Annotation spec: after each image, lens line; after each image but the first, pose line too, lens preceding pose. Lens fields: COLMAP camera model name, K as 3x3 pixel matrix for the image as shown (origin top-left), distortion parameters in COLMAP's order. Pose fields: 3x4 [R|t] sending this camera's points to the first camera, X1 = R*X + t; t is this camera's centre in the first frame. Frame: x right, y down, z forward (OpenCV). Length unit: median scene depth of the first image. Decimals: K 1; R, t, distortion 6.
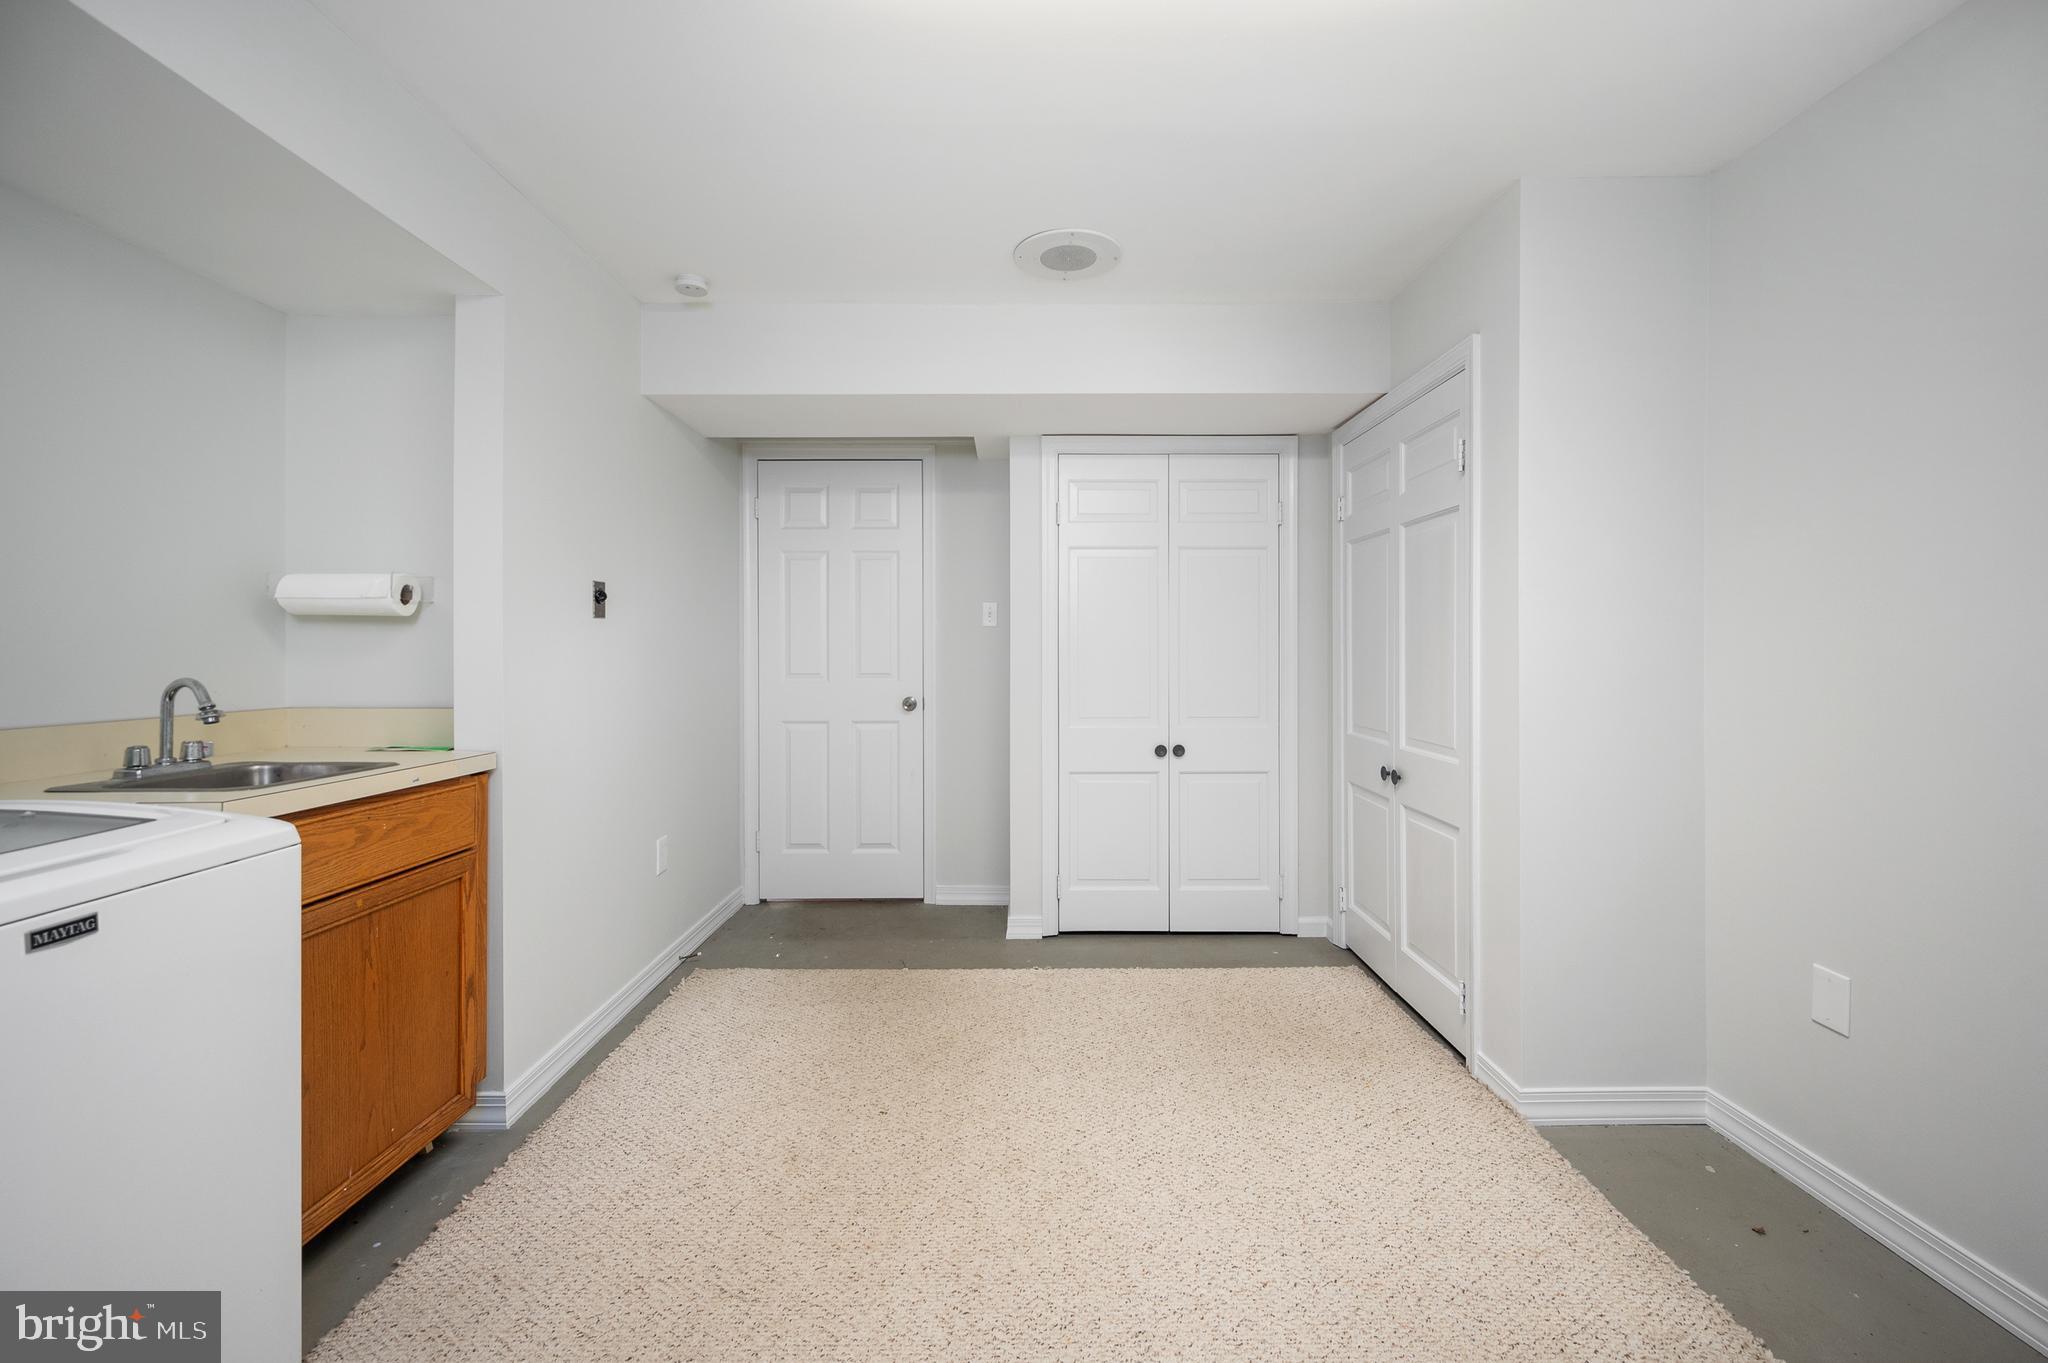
lens RADIAL K [[825.4, 0, 1019.0], [0, 825.4, 665.4], [0, 0, 1]] dist [-0.002082, -0.000555]
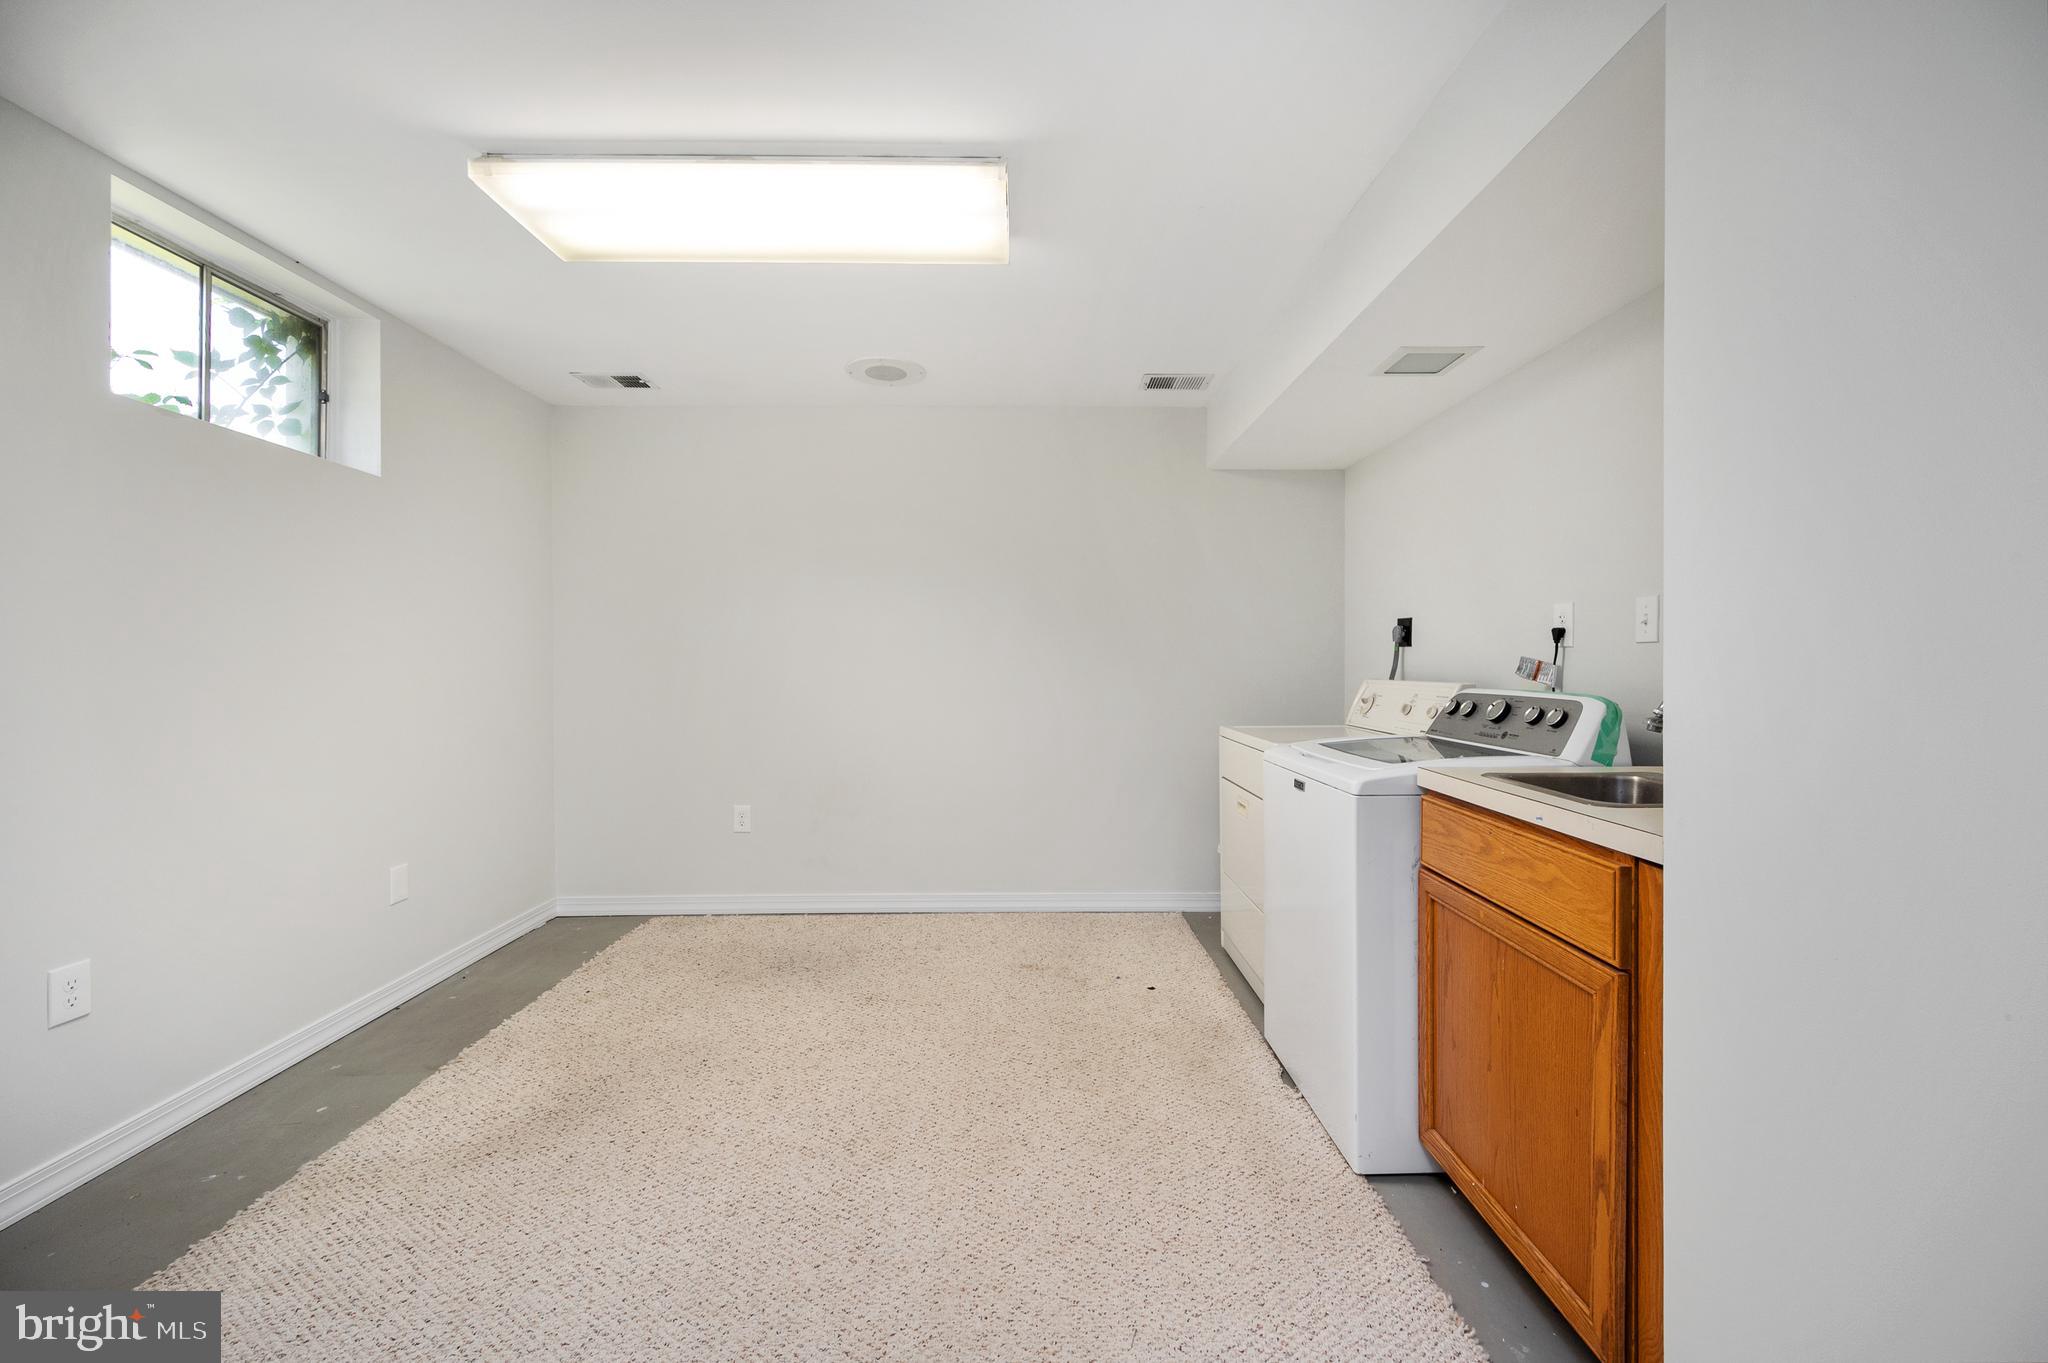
lens RADIAL K [[825.4, 0, 1019.0], [0, 825.4, 665.4], [0, 0, 1]] dist [-0.002082, -0.000555]
pose [[-0.999978, 0.005541, -0.003752, -0.240873], [0.005456, 0.999736, 0.022305, -0.028951], [0.003875, 0.022284, -0.999744, 1.880128]]
